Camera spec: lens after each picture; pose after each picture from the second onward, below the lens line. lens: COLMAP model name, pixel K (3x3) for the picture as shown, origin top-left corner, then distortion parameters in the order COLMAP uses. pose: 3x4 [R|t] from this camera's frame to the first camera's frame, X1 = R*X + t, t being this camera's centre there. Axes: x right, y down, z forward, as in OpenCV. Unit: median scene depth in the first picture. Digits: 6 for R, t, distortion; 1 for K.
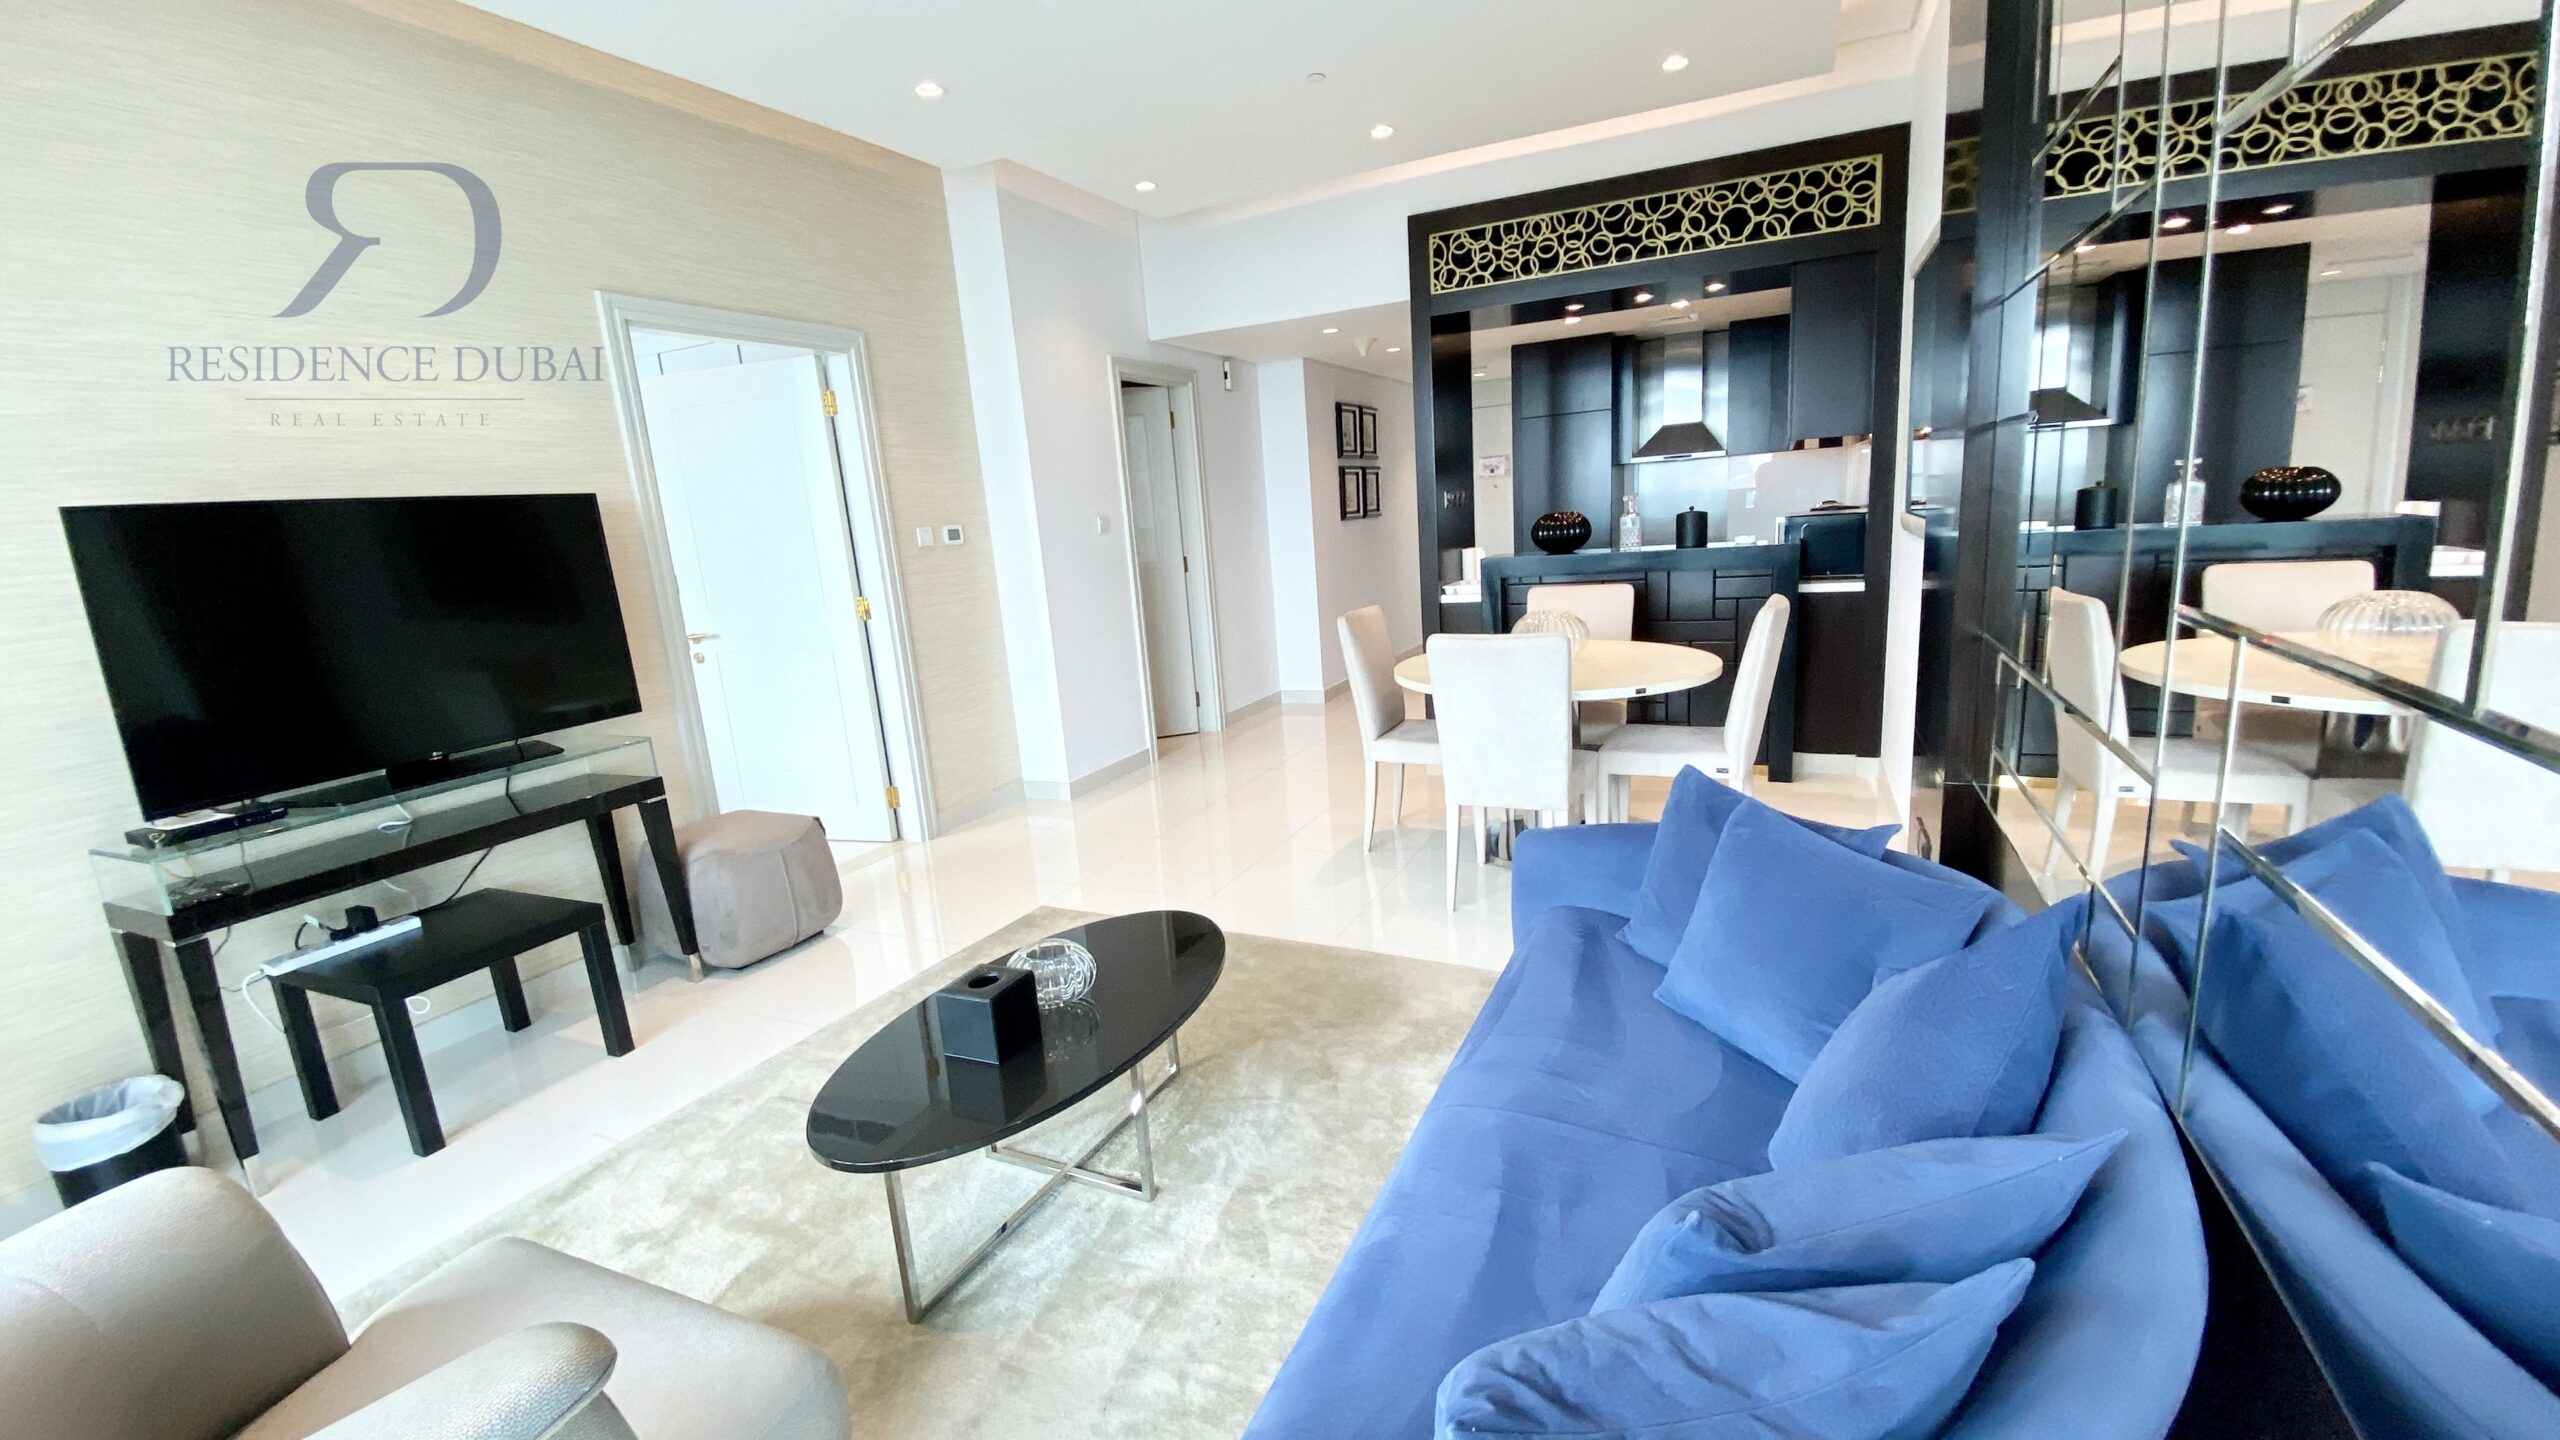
lens RADIAL K [[1051.3, 0, 1282.6], [0, 1051.3, 735.4], [0, 0, 1]] dist [-0.009723, -0.000802]
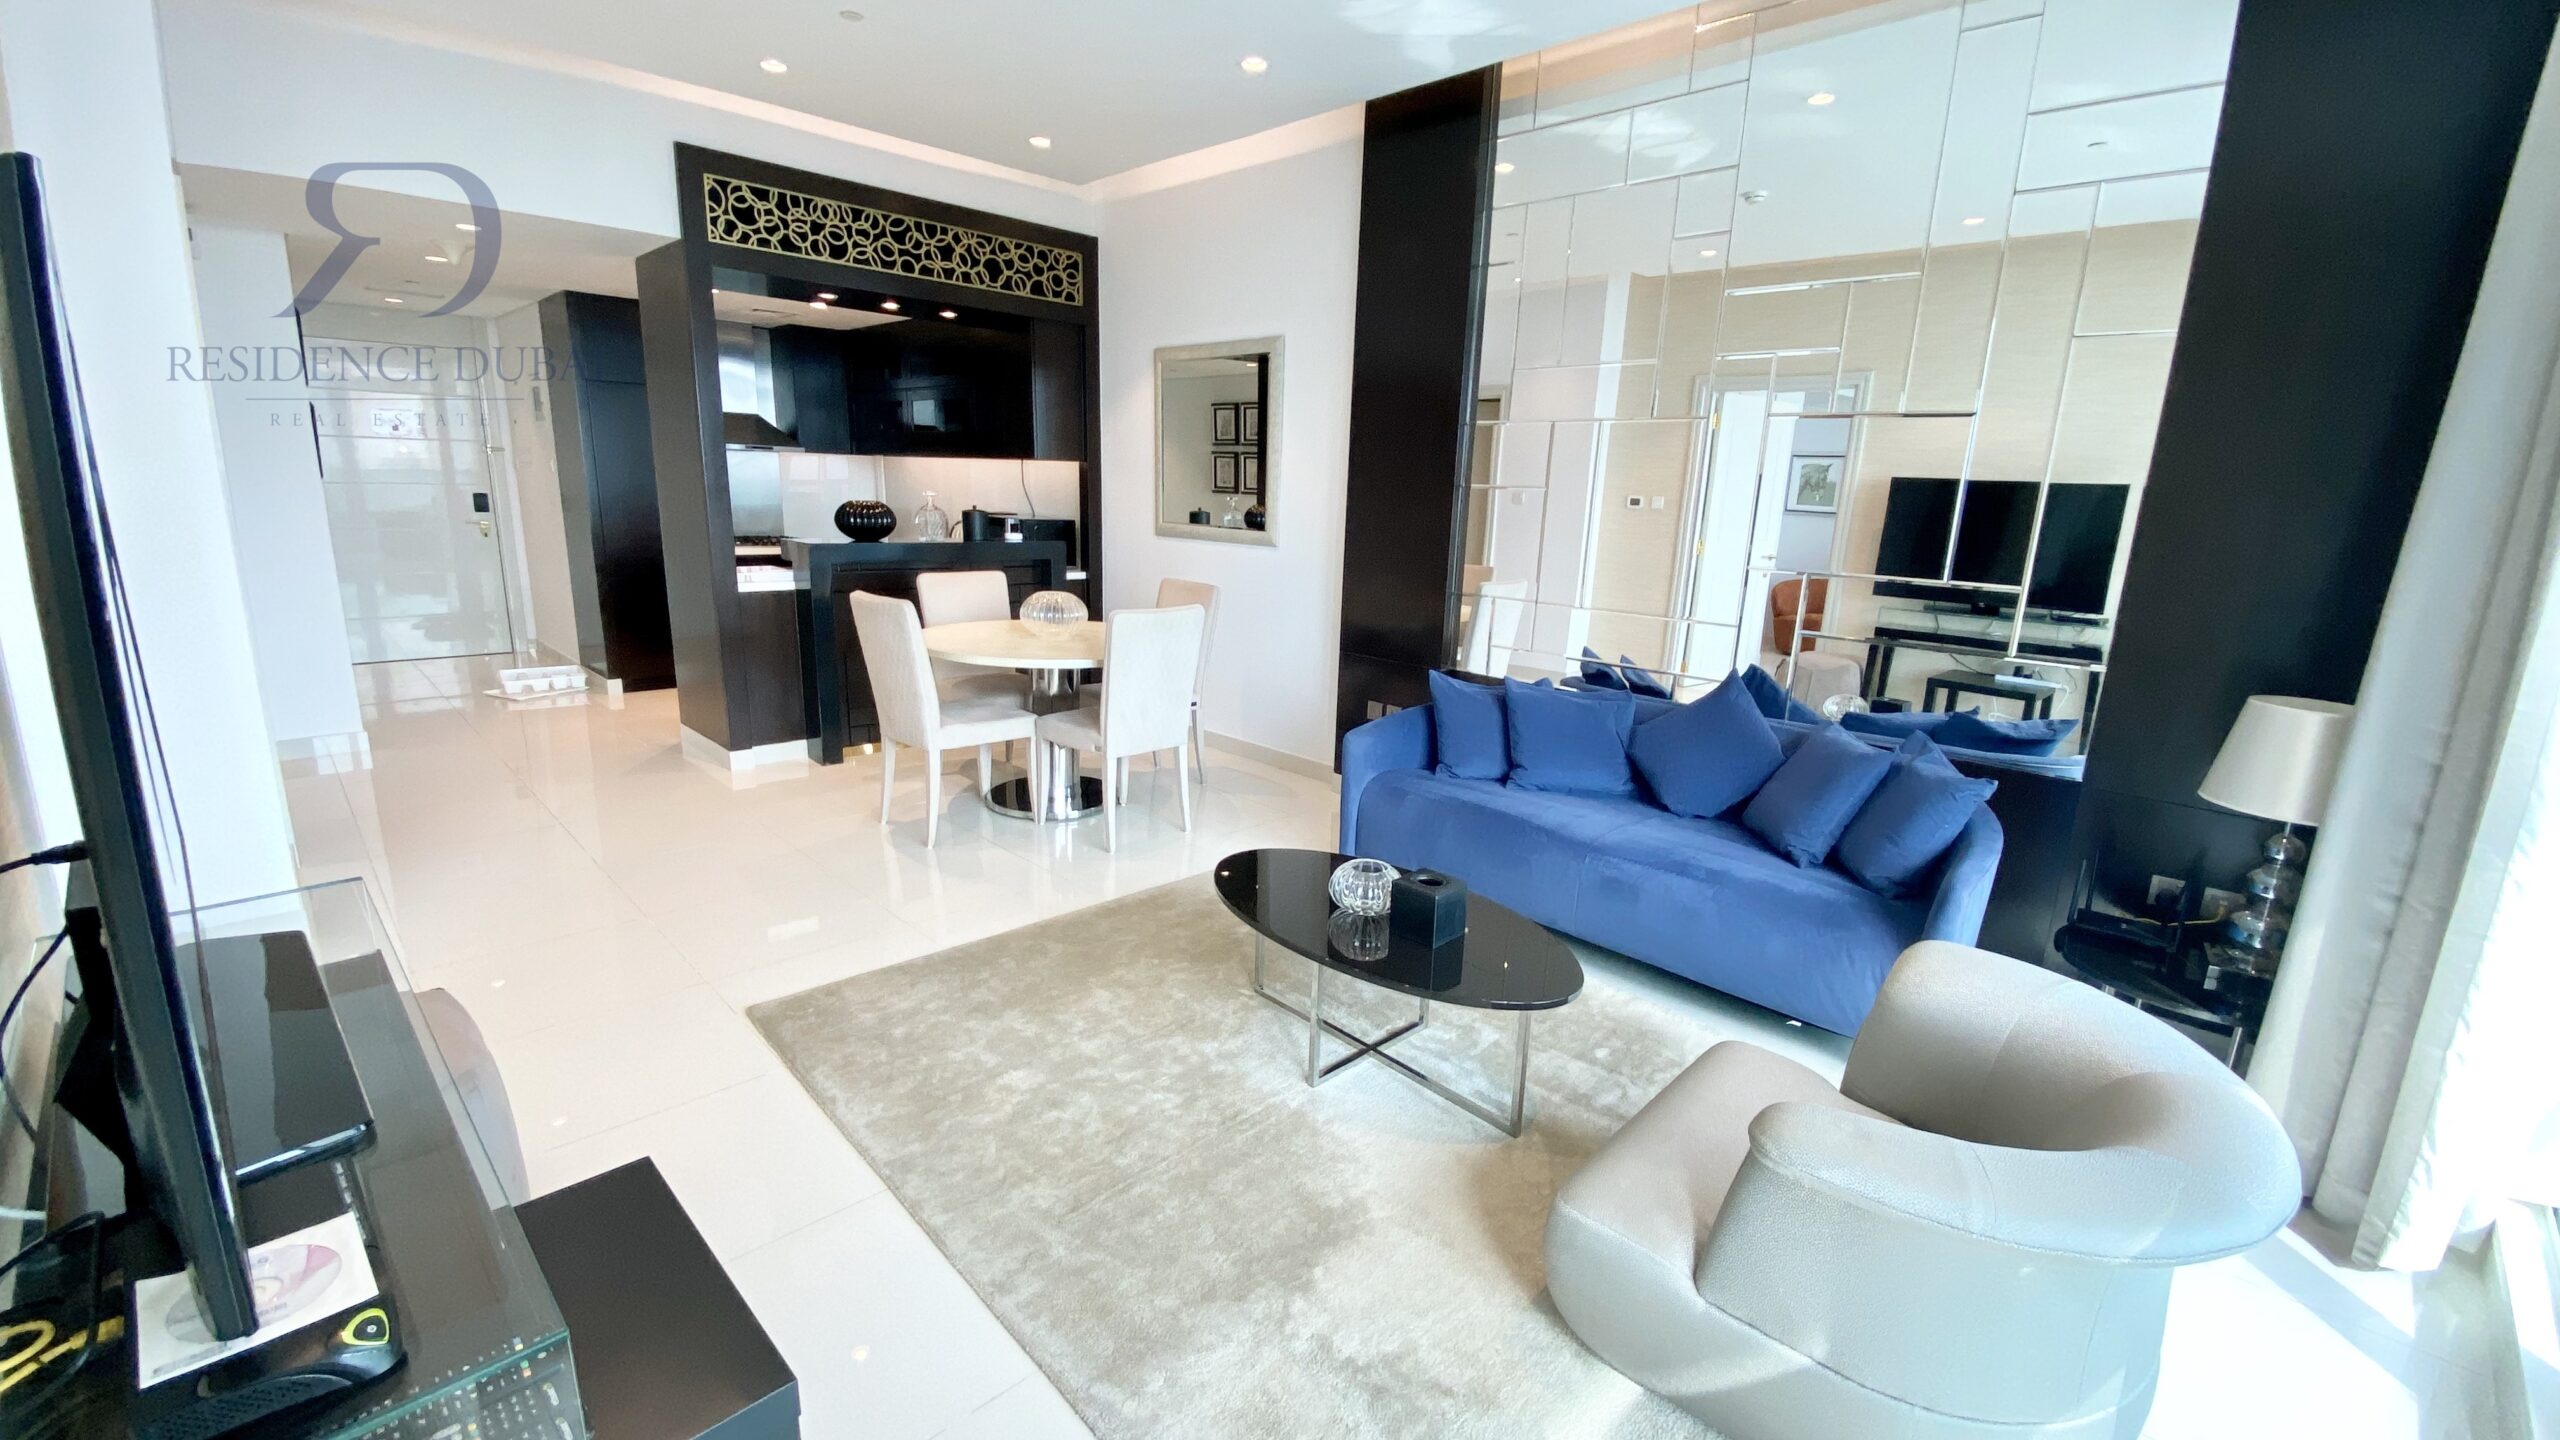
lens RADIAL K [[1051.3, 0, 1278.9], [0, 1051.3, 725.9], [0, 0, 1]] dist [-0.009723, -0.000802]
pose [[0.378588, -0.110704, 0.918921, -0.569793], [0.125033, 0.989838, 0.067735, -0.013161], [-0.917081, 0.089251, 0.388582, 0.263709]]
